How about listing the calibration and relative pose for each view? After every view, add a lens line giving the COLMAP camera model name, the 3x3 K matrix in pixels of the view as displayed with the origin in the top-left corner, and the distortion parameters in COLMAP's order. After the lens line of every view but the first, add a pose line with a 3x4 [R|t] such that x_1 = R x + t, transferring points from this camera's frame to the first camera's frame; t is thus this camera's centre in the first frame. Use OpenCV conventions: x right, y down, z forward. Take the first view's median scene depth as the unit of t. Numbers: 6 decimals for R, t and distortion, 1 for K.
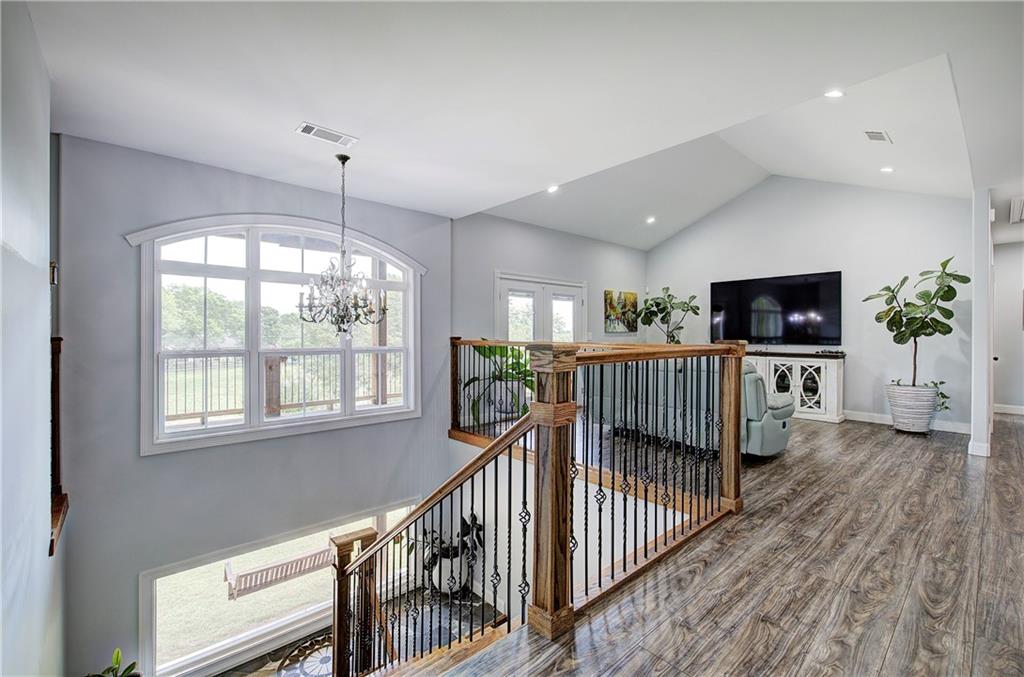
lens RADIAL K [[442.7, 0, 512.0], [0, 442.7, 338.5], [0, 0, 1]] dist [-0.000266, -0.000260]
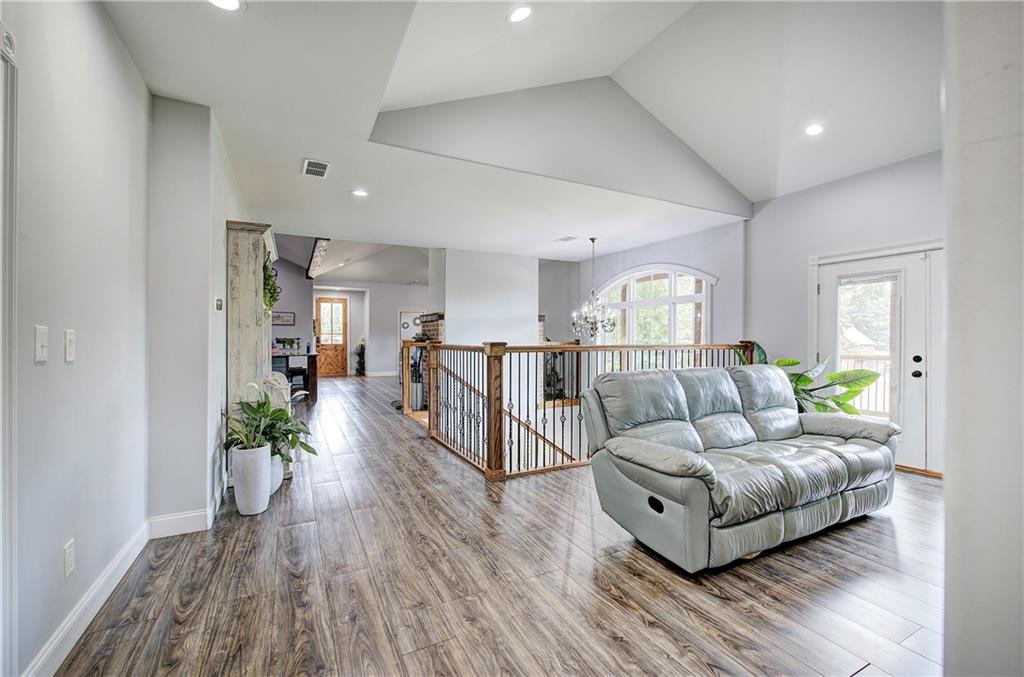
lens RADIAL K [[440.6, 0, 512.0], [0, 440.6, 338.5], [0, 0, 1]] dist [-0.001387, -0.000009]
pose [[-0.270862, -0.002698, -0.962614, 0.840189], [-0.010955, 0.999940, 0.000280, -0.004593], [0.962556, 0.010621, -0.270876, 0.693193]]
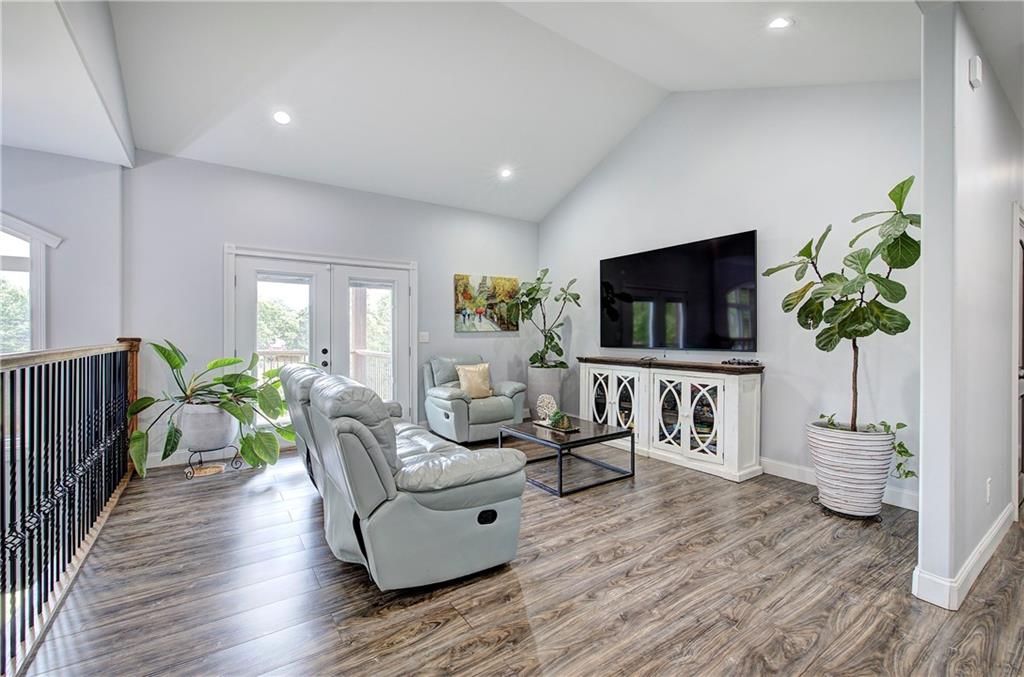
lens RADIAL K [[440.6, 0, 512.0], [0, 440.6, 338.5], [0, 0, 1]] dist [-0.001387, -0.000009]
pose [[0.991747, -0.001423, -0.128200, 0.495305], [0.001275, 0.999998, -0.001235, -0.002236], [0.128202, 0.001062, 0.991748, 0.360878]]
